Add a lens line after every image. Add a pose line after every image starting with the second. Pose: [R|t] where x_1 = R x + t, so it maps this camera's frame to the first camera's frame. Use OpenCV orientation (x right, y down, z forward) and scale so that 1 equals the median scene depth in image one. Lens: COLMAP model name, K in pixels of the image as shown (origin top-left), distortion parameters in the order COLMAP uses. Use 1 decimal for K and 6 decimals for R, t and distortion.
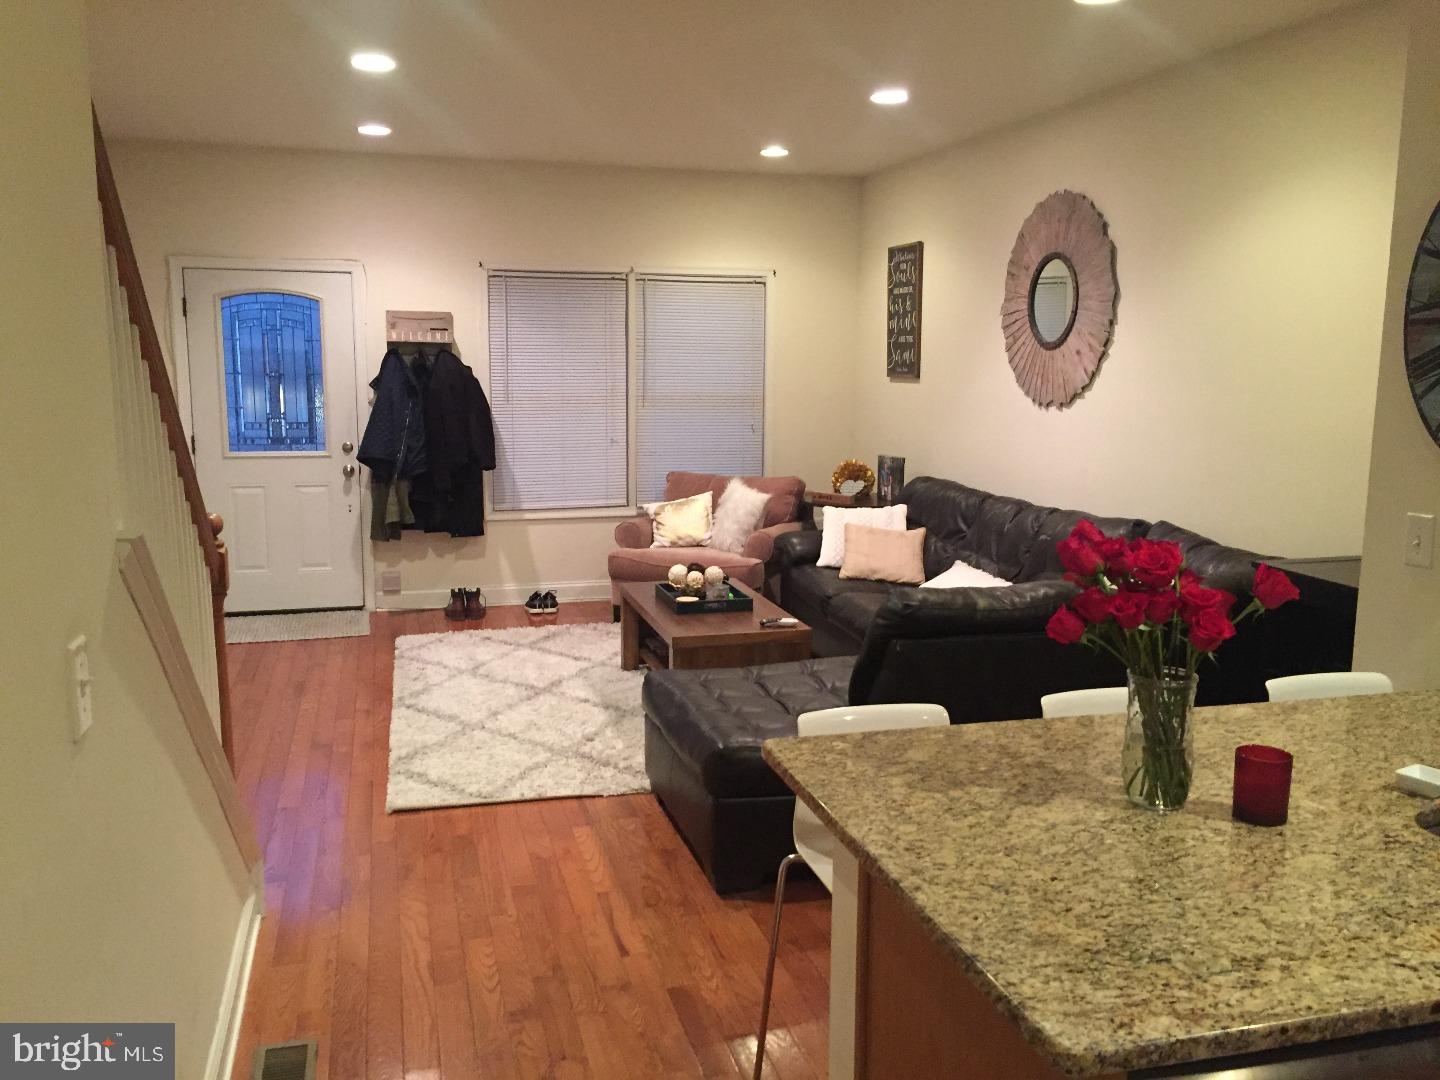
lens RADIAL K [[1215.4, 0, 715.2], [0, 1215.4, 539.9], [0, 0, 1]] dist [0.031877, -0.016692]
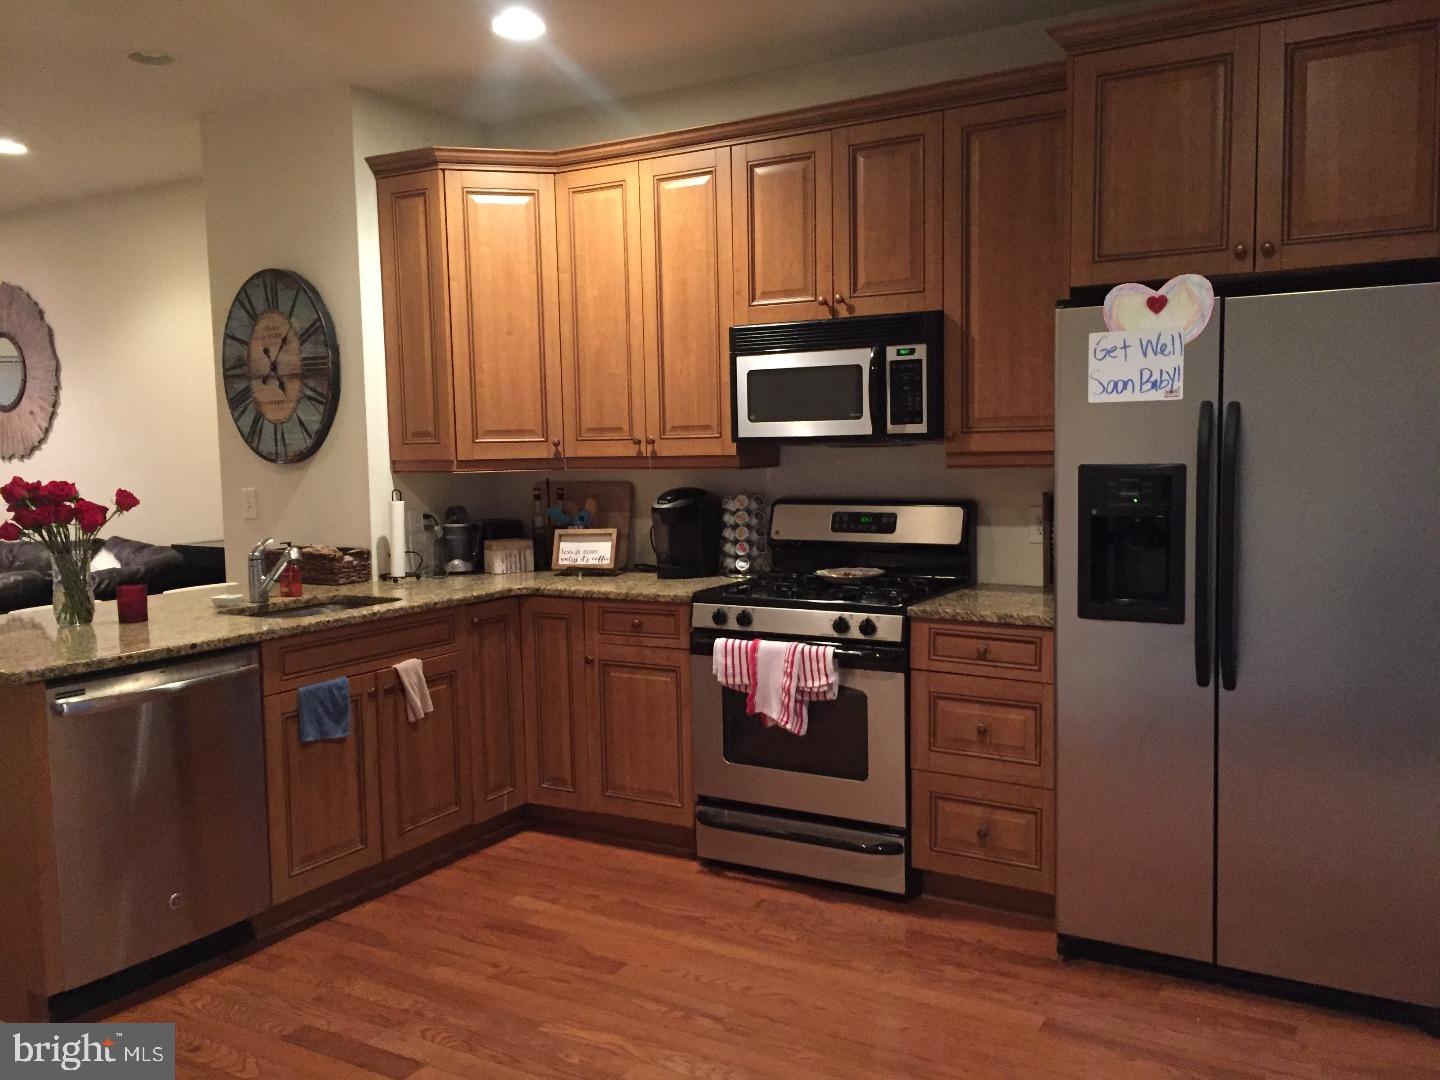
lens RADIAL K [[1215.4, 0, 716.2], [0, 1215.4, 545.2], [0, 0, 1]] dist [0.031877, -0.016692]
pose [[0.716608, -0.077886, 0.693114, -0.077822], [0.128509, 0.991476, -0.021452, 0.097413], [-0.685535, 0.104444, 0.720509, -0.364121]]
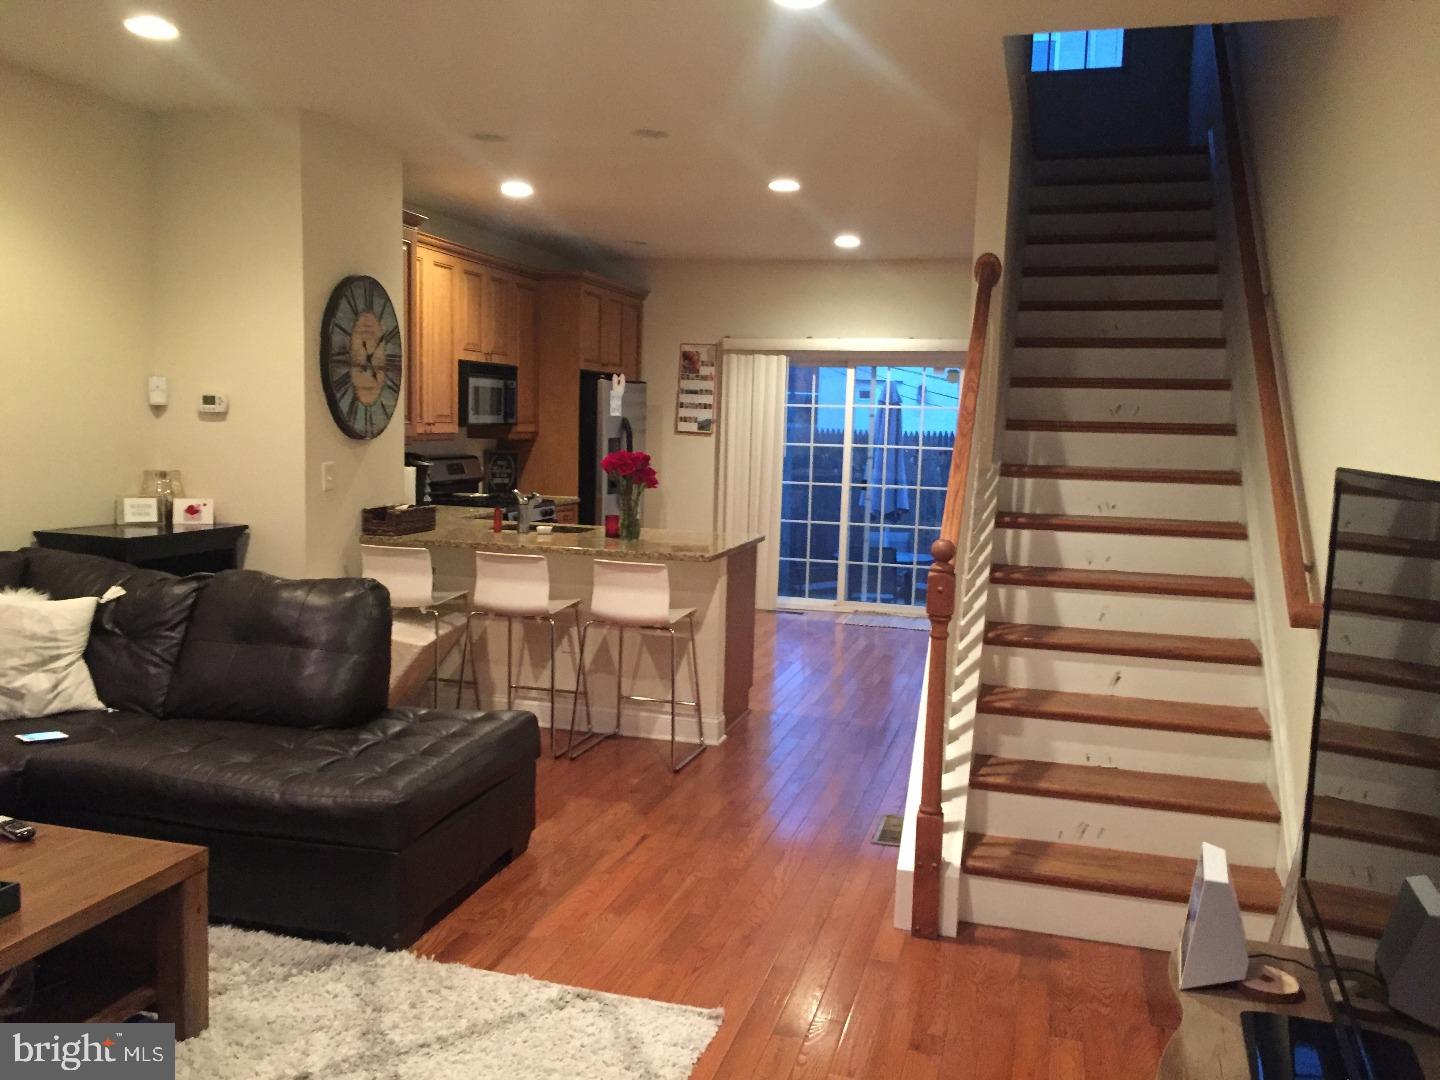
lens RADIAL K [[1215.4, 0, 718.8], [0, 1215.4, 540.9], [0, 0, 1]] dist [0.031877, -0.016692]
pose [[-0.859999, -0.088568, 0.502552, -0.489898], [0.038297, 0.970844, 0.236635, -0.177627], [-0.508857, 0.222751, -0.831532, 1.248957]]
